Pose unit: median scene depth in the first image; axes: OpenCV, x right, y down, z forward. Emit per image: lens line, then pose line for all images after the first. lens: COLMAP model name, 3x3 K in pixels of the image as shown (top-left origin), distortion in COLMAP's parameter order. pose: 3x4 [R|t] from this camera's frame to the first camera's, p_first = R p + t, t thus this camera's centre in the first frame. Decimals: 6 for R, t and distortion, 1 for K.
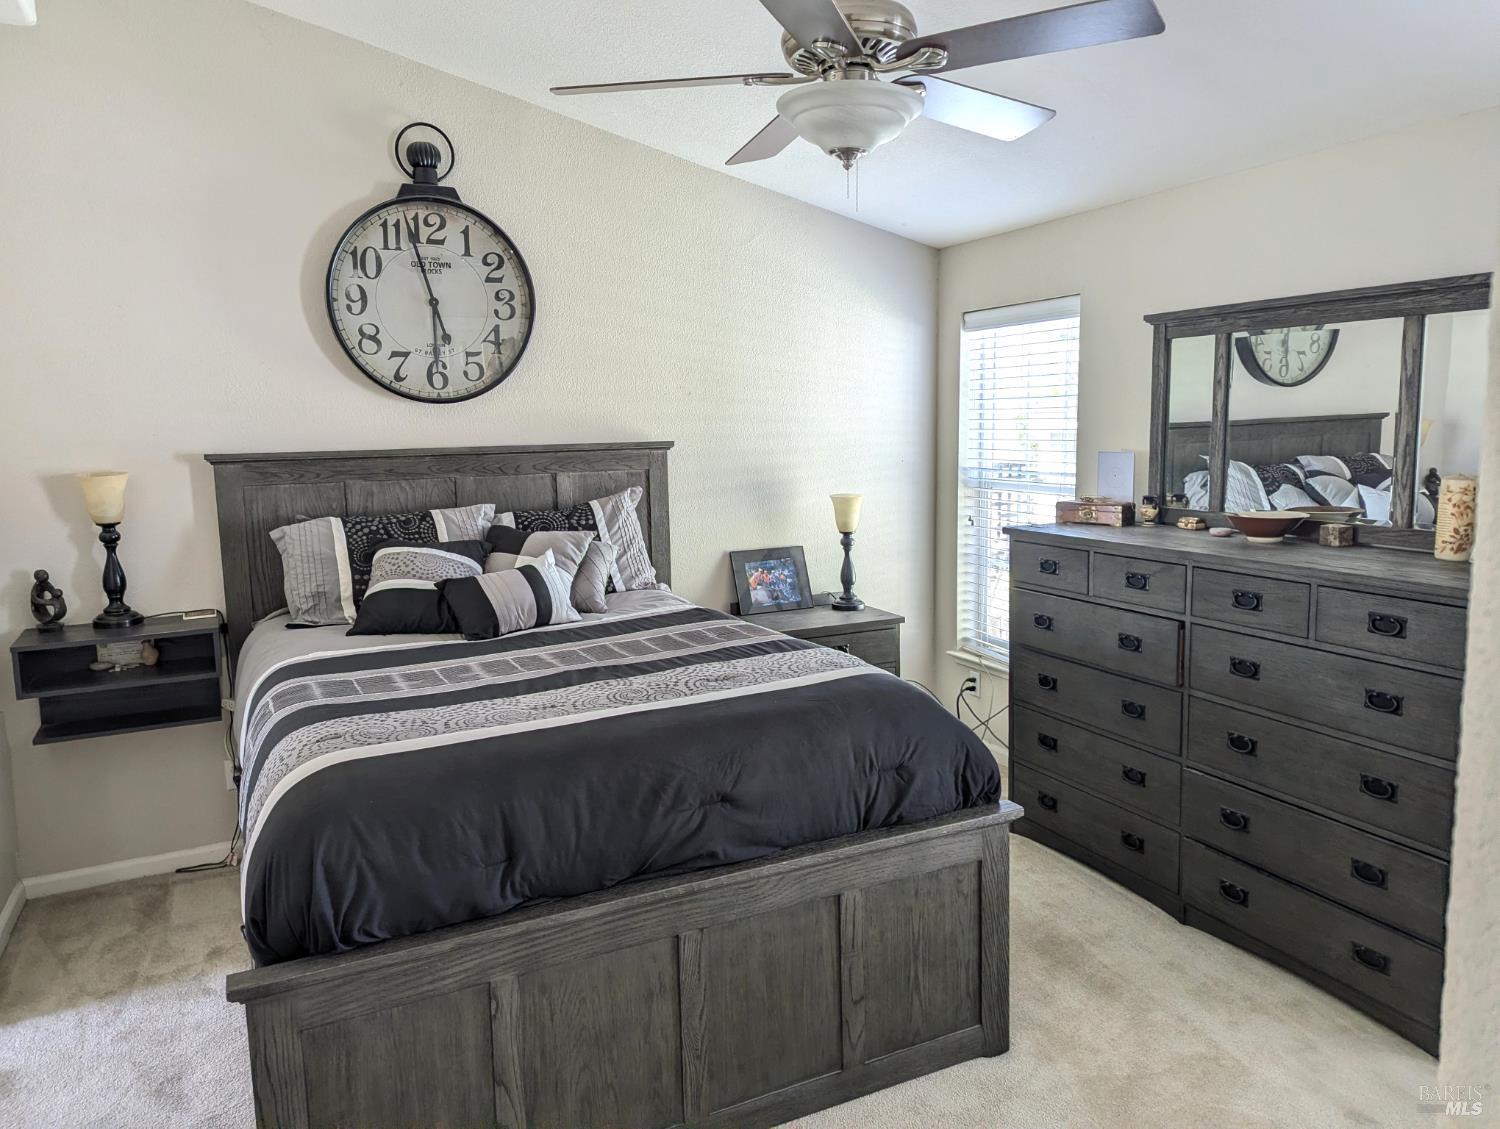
lens RADIAL K [[1051.3, 0, 745.8], [0, 1051.3, 570.8], [0, 0, 1]] dist [0.076501, -0.079315]
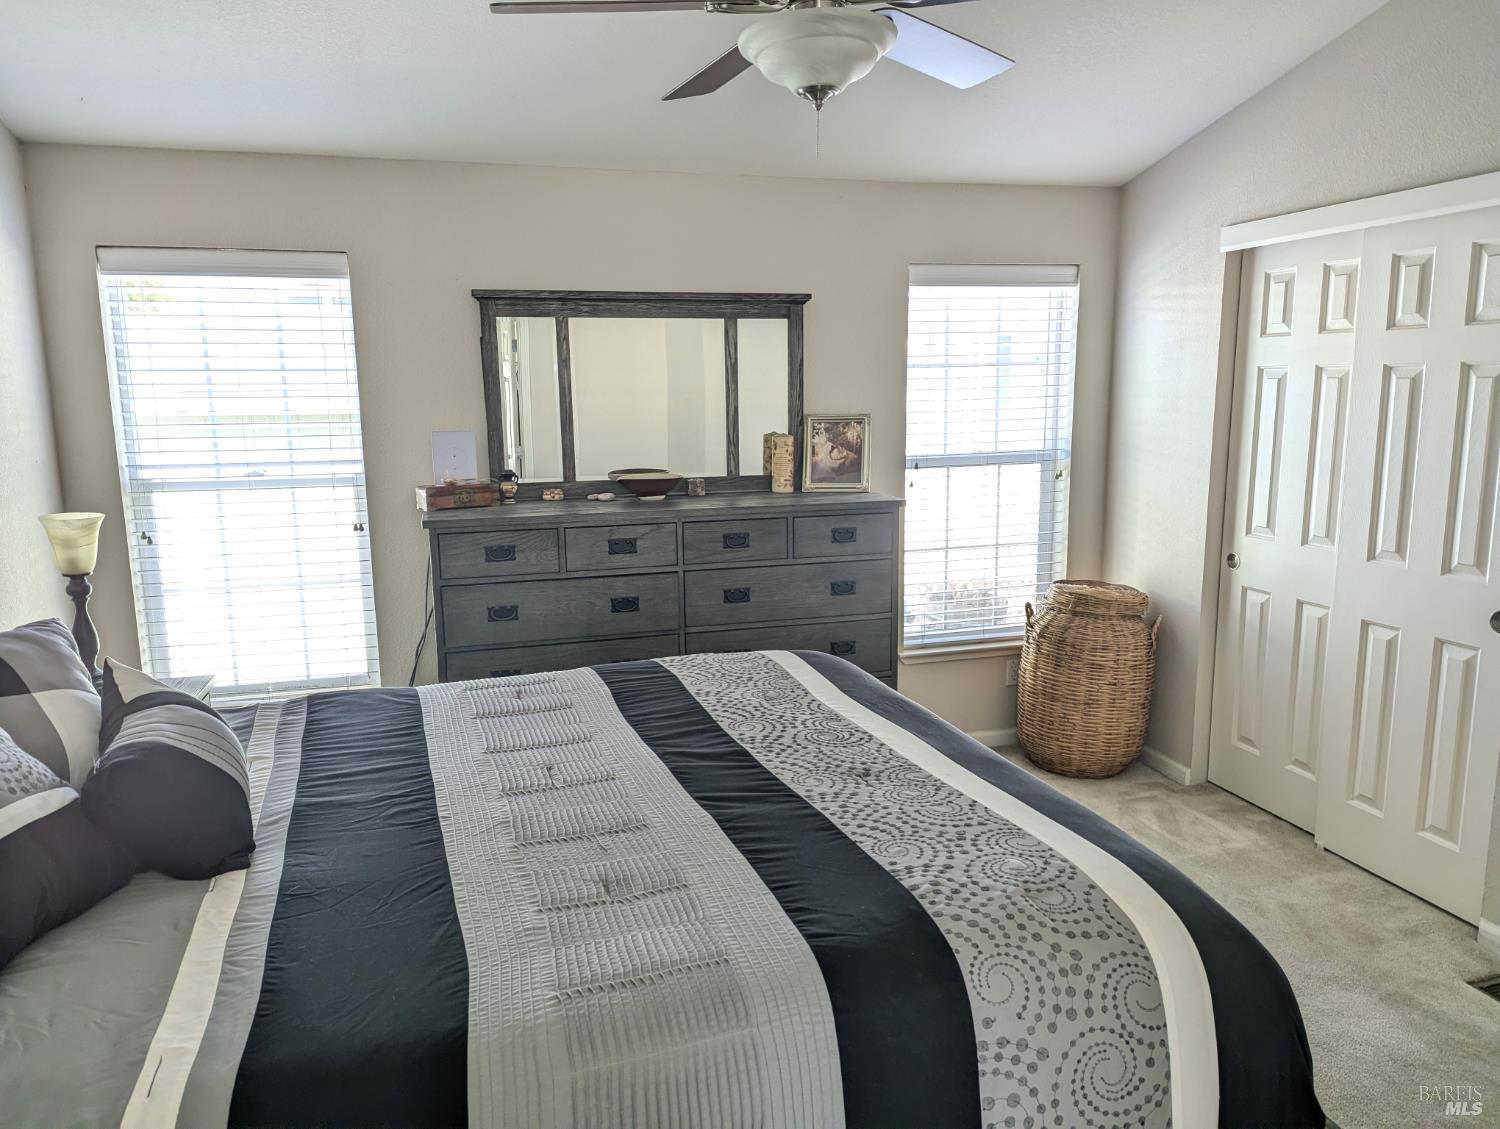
lens RADIAL K [[1051.3, 0, 745.8], [0, 1051.3, 570.8], [0, 0, 1]] dist [0.076501, -0.079315]
pose [[0.159861, -0.152352, 0.975312, -0.715308], [0.155424, 0.979579, 0.127543, -0.090512], [-0.974827, 0.131198, 0.180276, 0.765803]]
